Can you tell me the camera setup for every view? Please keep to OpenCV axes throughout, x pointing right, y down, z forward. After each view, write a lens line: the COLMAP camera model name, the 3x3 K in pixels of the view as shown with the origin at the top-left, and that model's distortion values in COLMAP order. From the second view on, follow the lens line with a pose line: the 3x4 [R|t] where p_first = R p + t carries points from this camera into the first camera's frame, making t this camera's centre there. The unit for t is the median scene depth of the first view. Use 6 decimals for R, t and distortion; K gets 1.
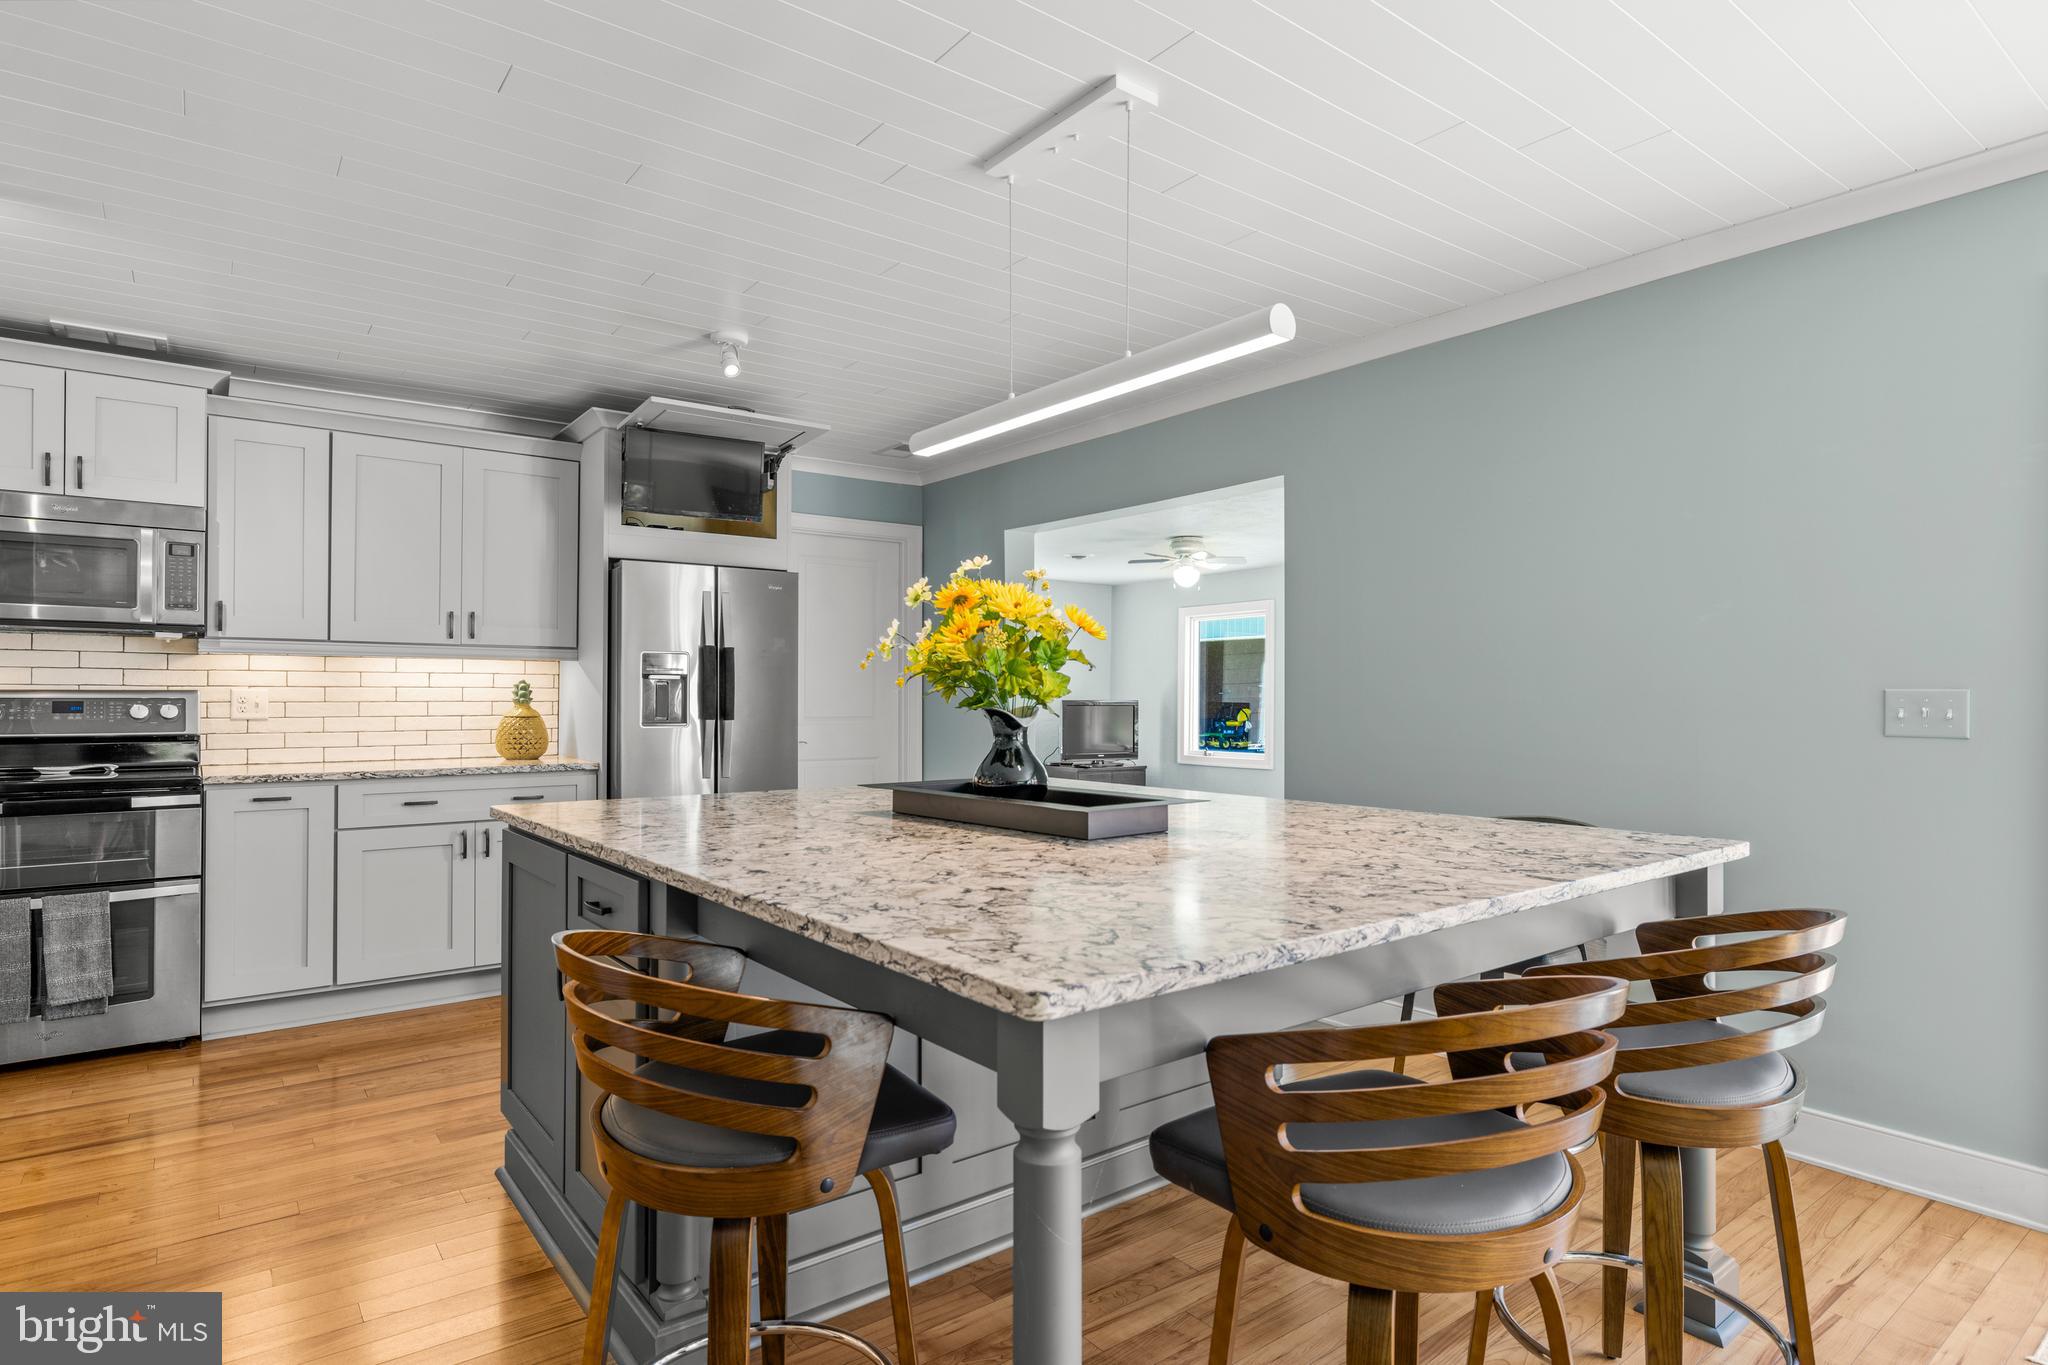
lens RADIAL K [[1084.3, 0, 1024.7], [0, 1084.3, 692.1], [0, 0, 1]] dist [-0.002970, 0.000144]
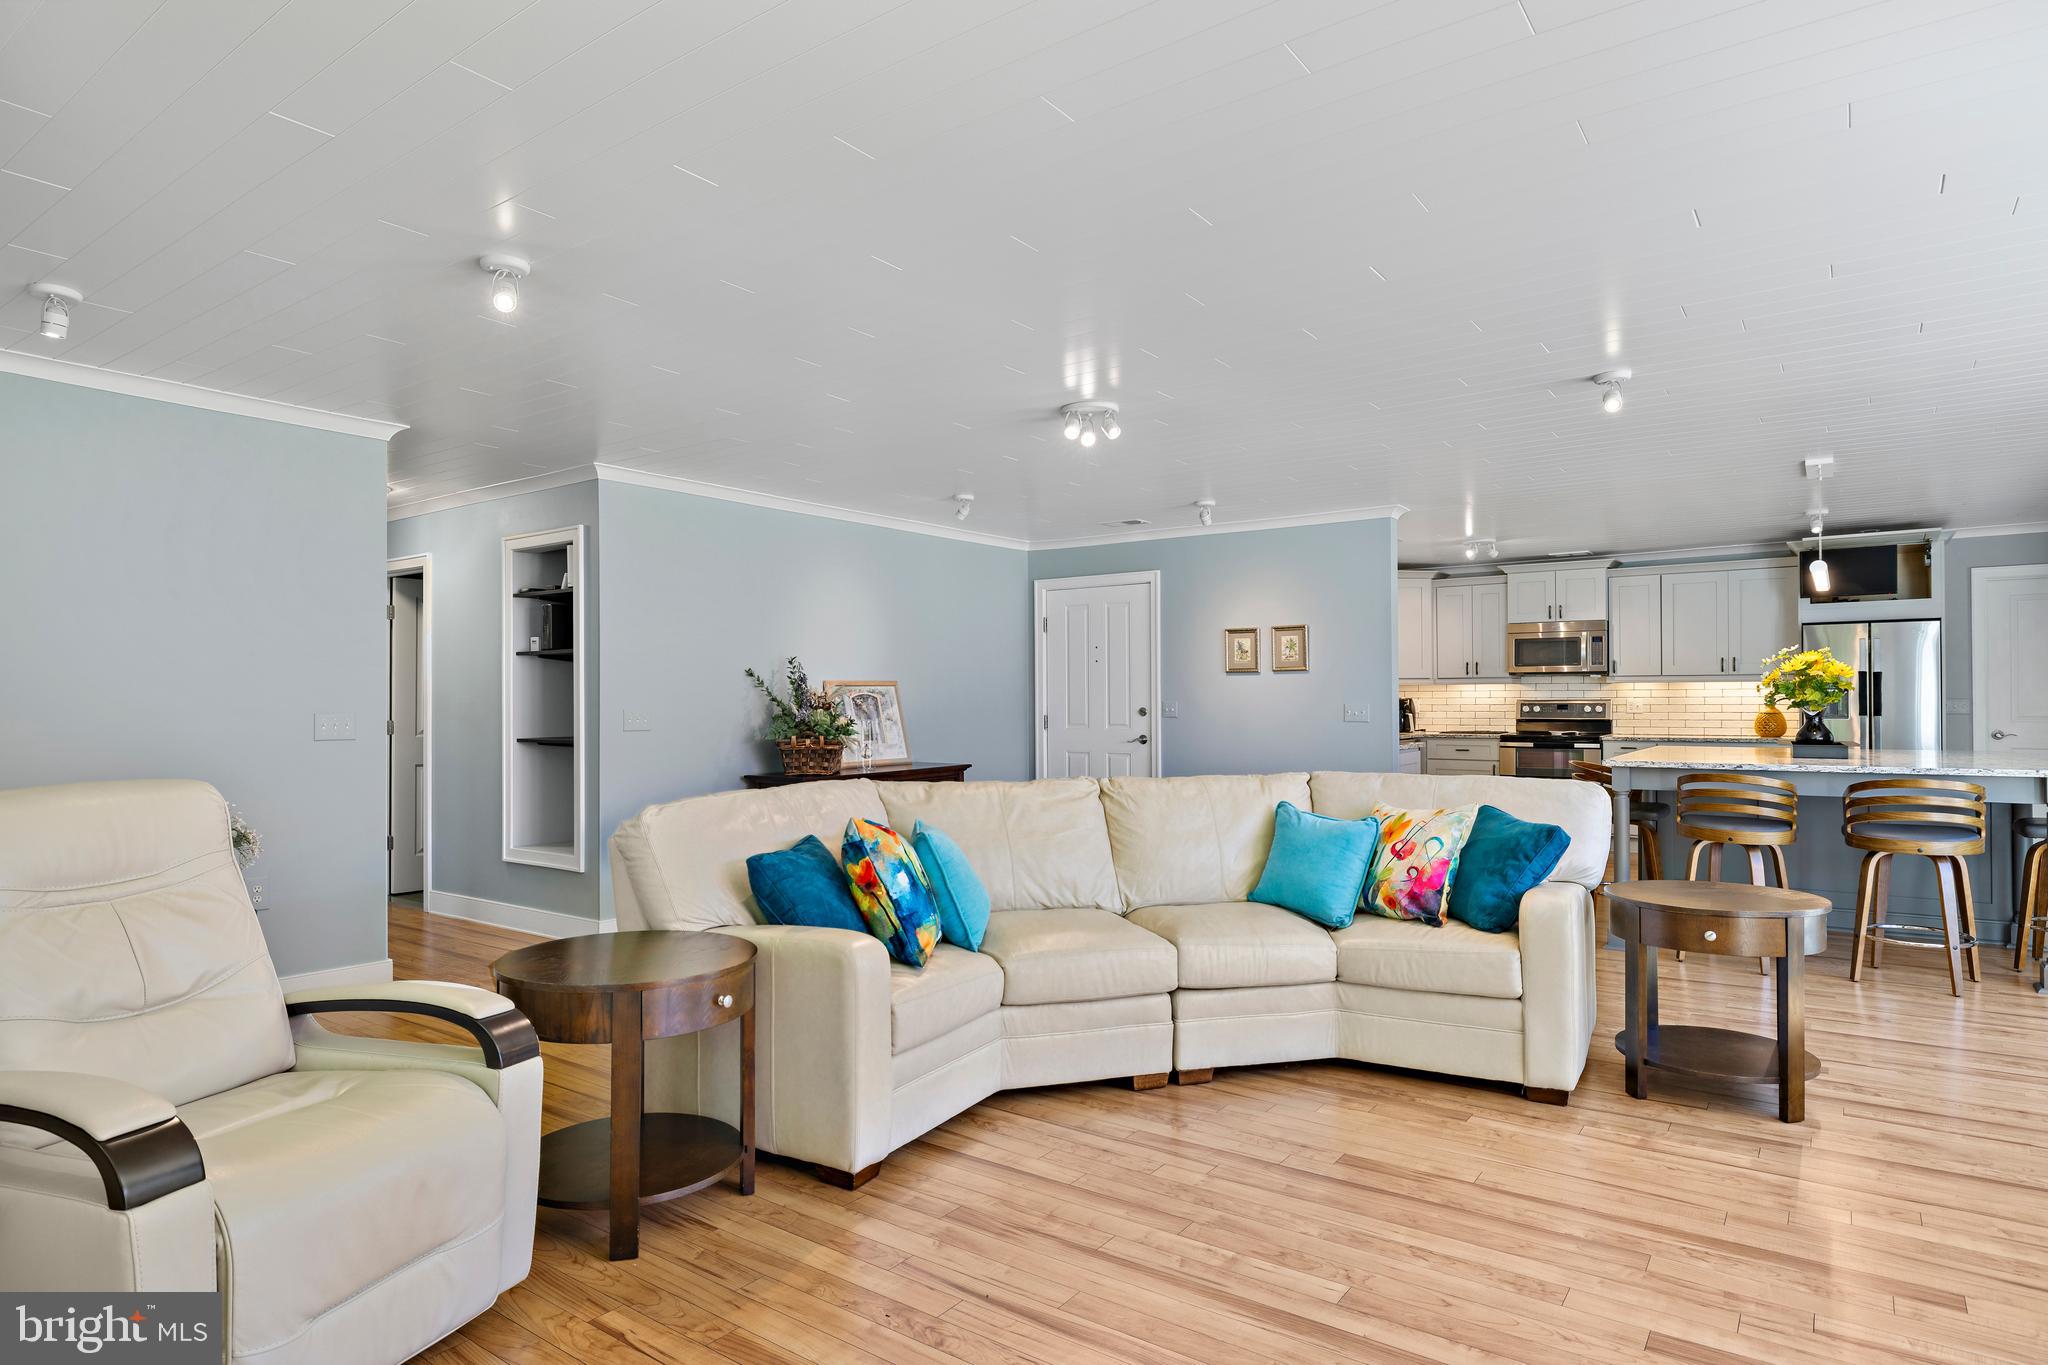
lens RADIAL K [[1135.2, 0, 1032.1], [0, 1135.2, 688.3], [0, 0, 1]] dist [0.004103, 0.000297]
pose [[0.288455, -0.013500, -0.957398, 1.159670], [0.008007, 0.999900, -0.011687, -0.007390], [0.957460, -0.004295, 0.288534, -0.830811]]
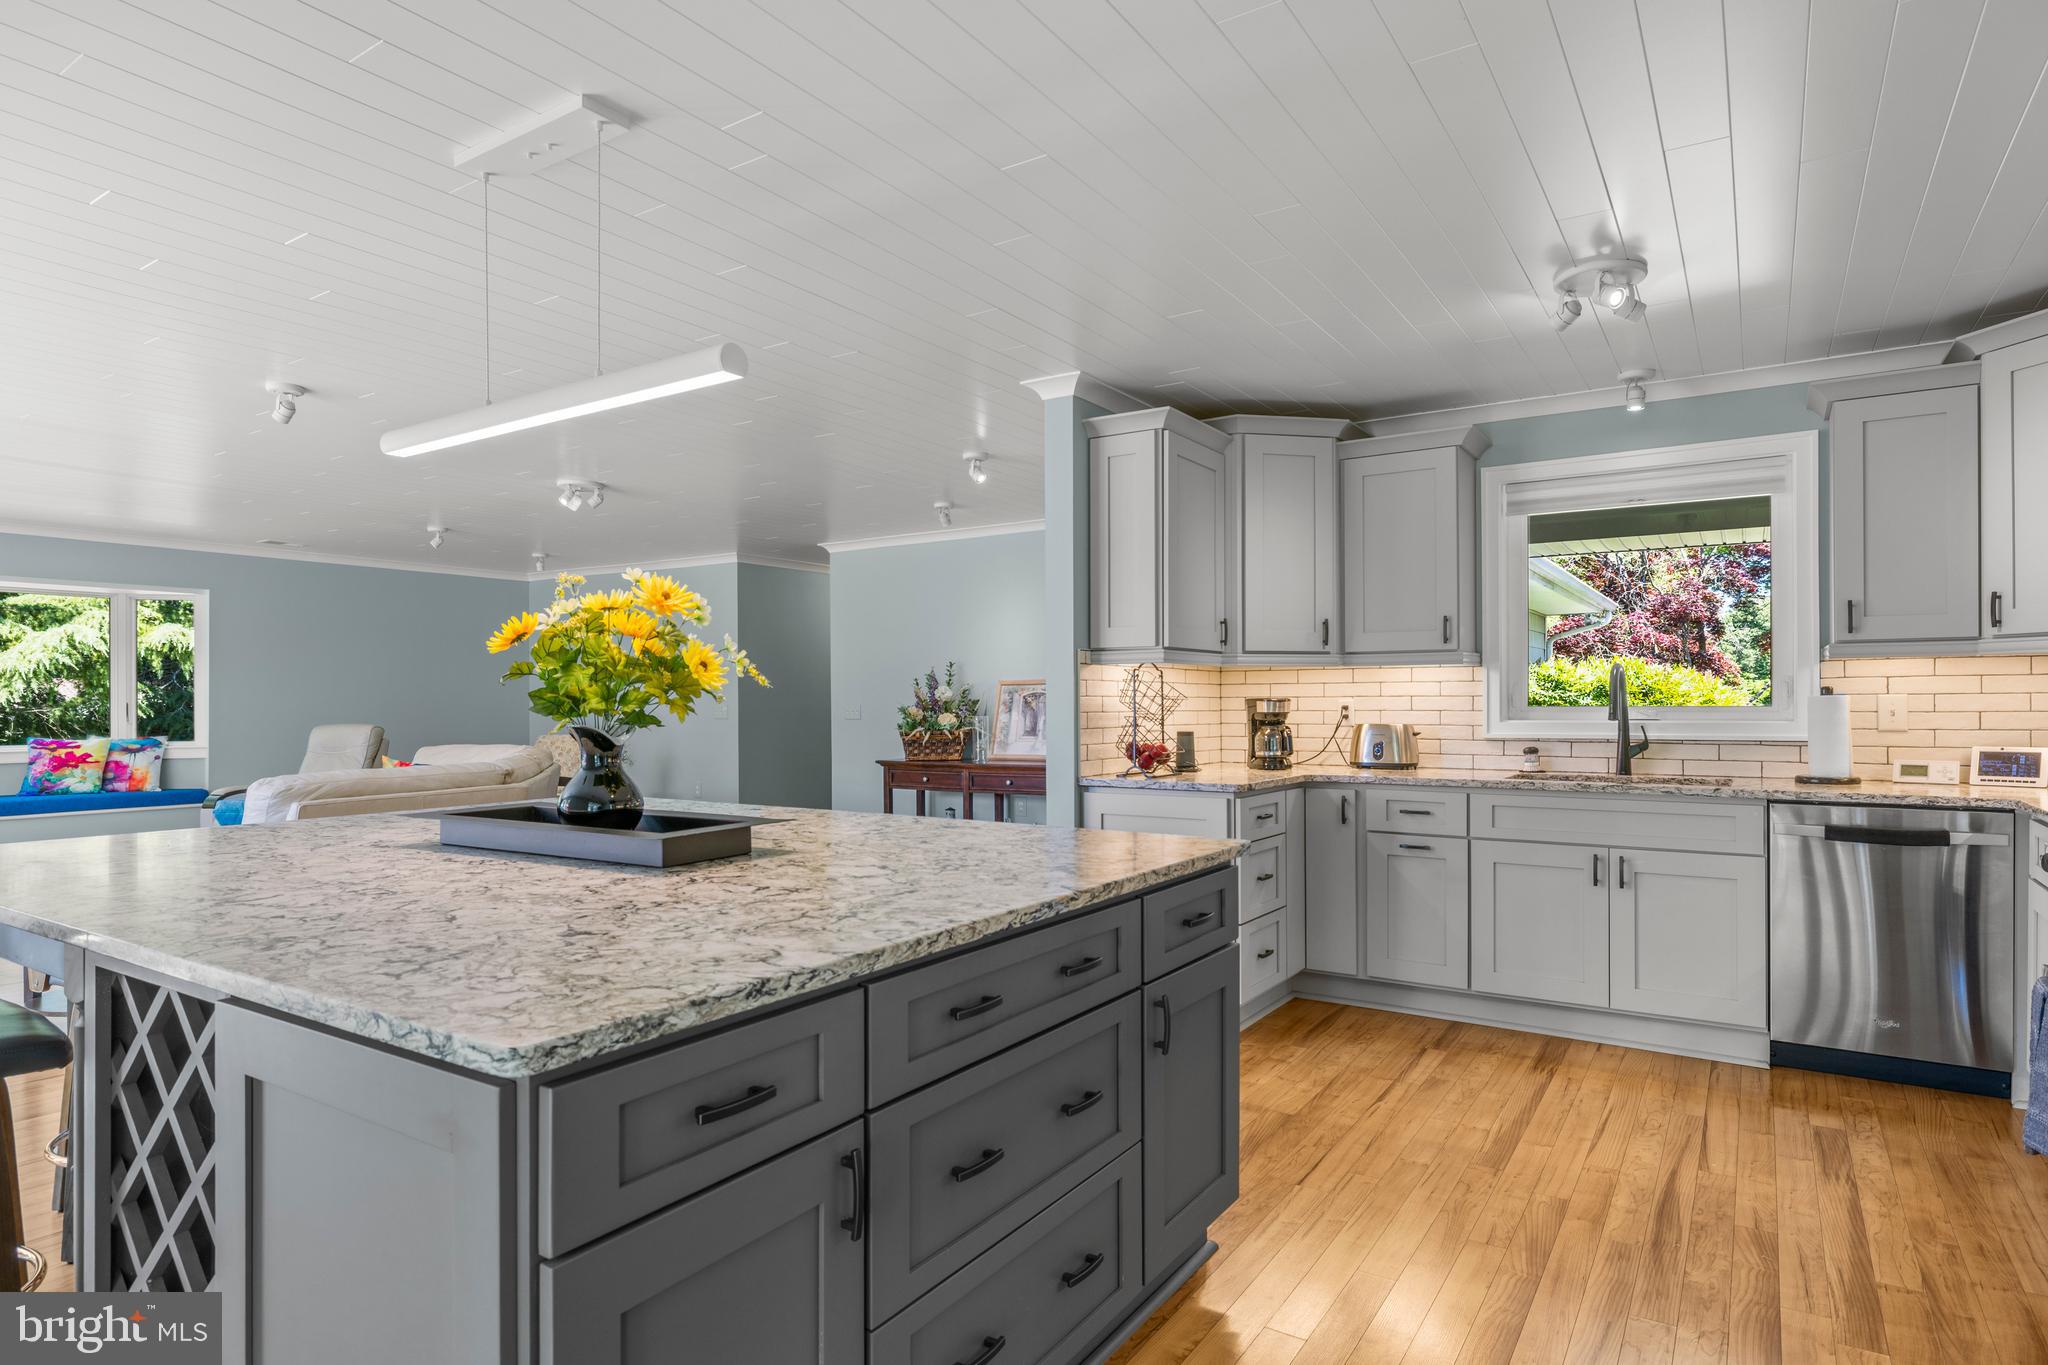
lens RADIAL K [[1131.2, 0, 1028.2], [0, 1131.2, 707.9], [0, 0, 1]] dist [-0.001447, -0.000575]
pose [[-0.941922, 0.003306, -0.335814, -0.022485], [0.002375, 0.999992, 0.003183, -0.001130], [0.335822, 0.002201, -0.941923, 1.254012]]
